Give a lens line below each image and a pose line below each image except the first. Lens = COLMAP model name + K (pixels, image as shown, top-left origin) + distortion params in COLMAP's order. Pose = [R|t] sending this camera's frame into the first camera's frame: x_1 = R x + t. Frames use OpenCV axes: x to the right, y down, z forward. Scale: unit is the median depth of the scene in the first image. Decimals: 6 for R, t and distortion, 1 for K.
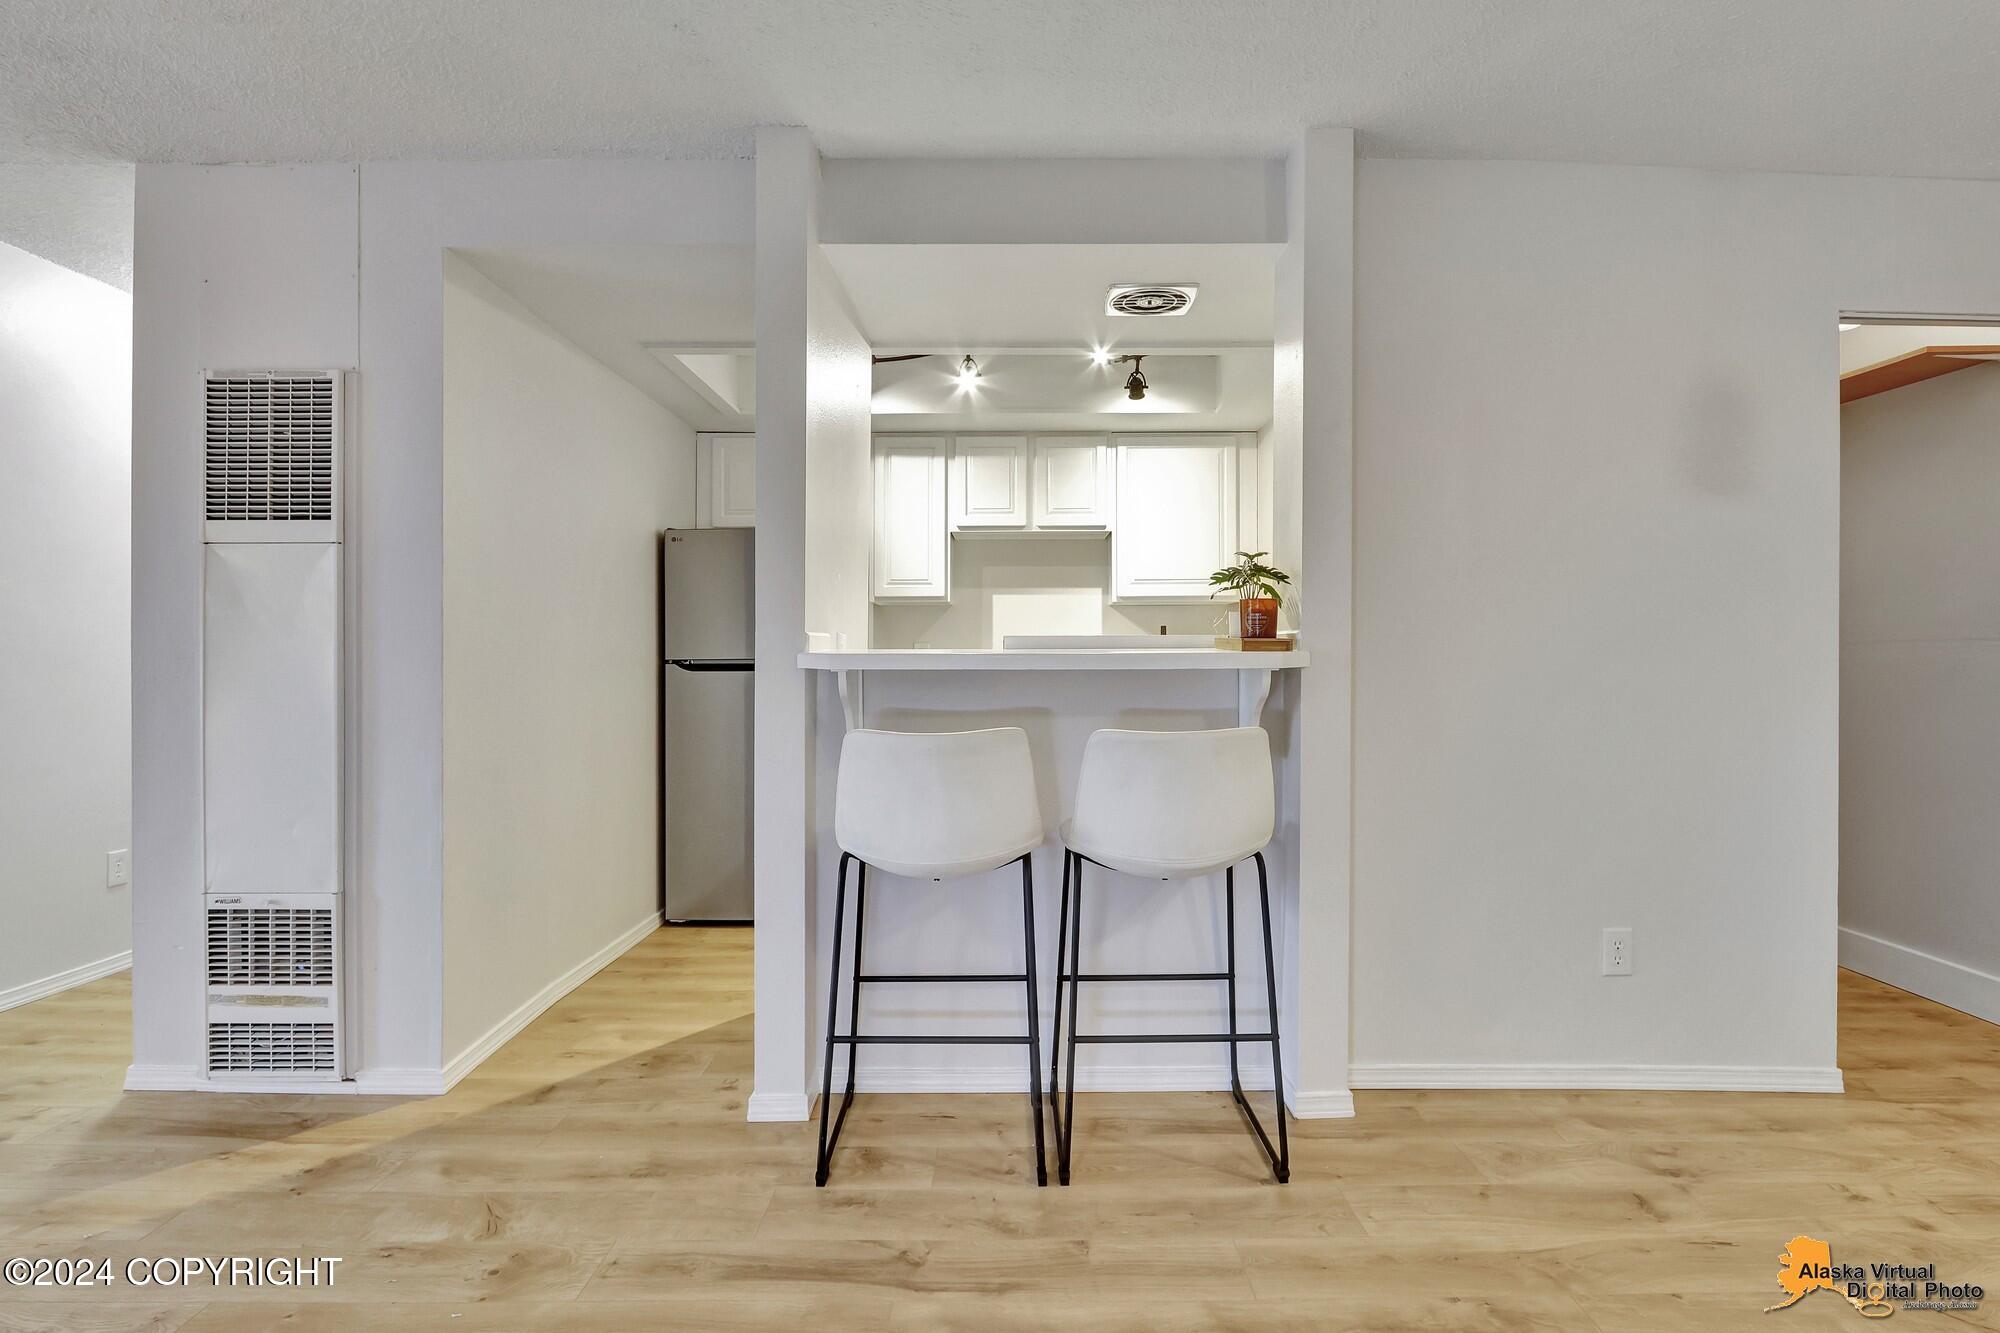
lens RADIAL K [[1108.9, 0, 1006.4], [0, 1108.9, 658.0], [0, 0, 1]] dist [-0.011642, -0.000329]
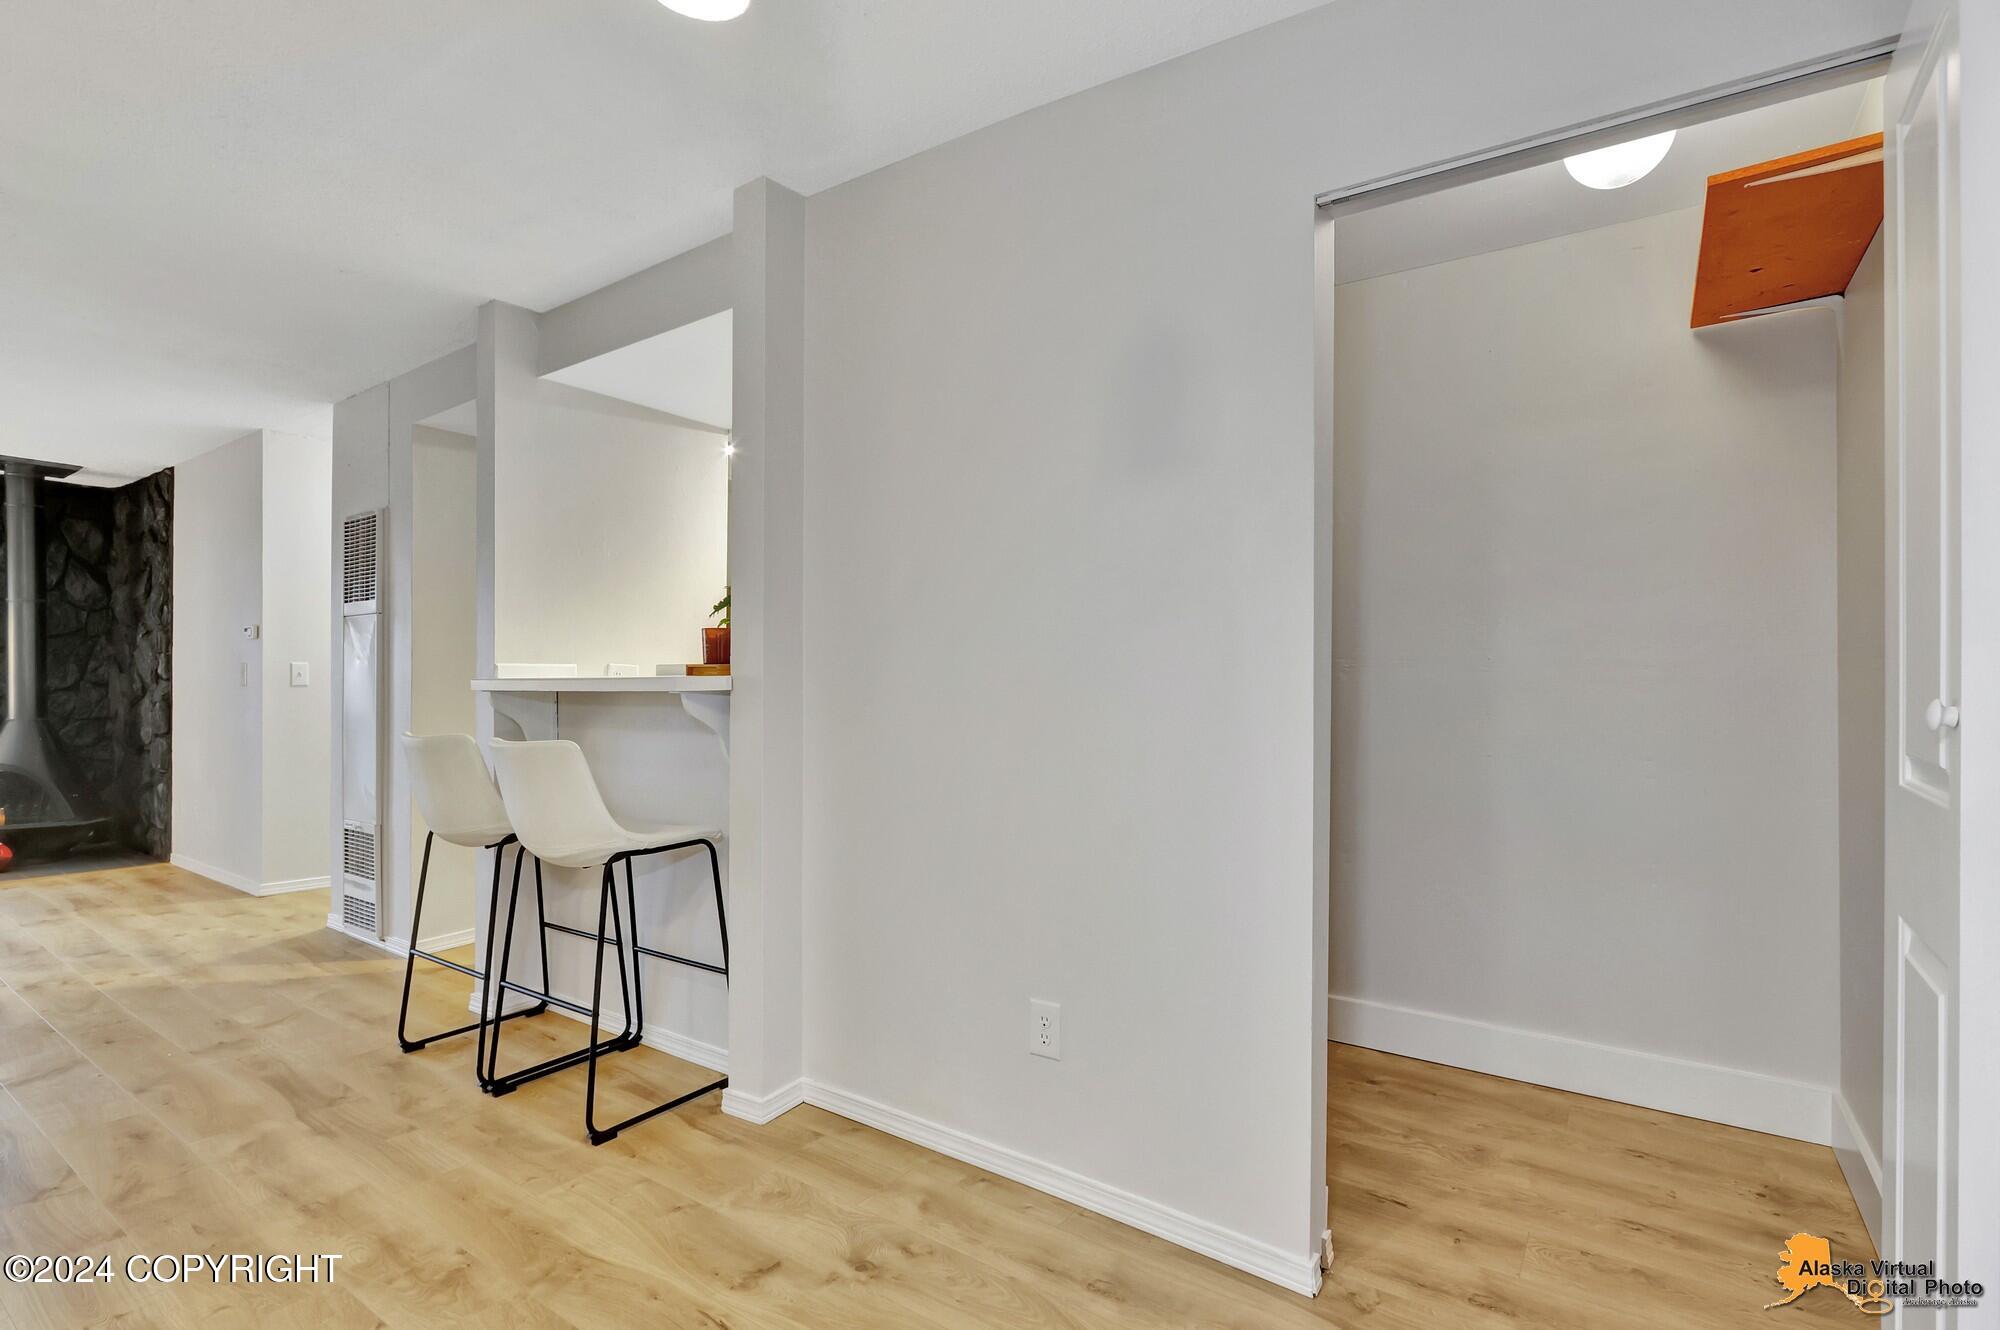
lens RADIAL K [[1022.2, 0, 1004.2], [0, 1022.2, 677.0], [0, 0, 1]] dist [-0.008373, -0.001365]
pose [[0.786283, -0.003789, -0.617855, 1.178683], [-0.007607, 0.999846, -0.015812, 0.009425], [0.617820, 0.017133, 0.786133, 0.415430]]
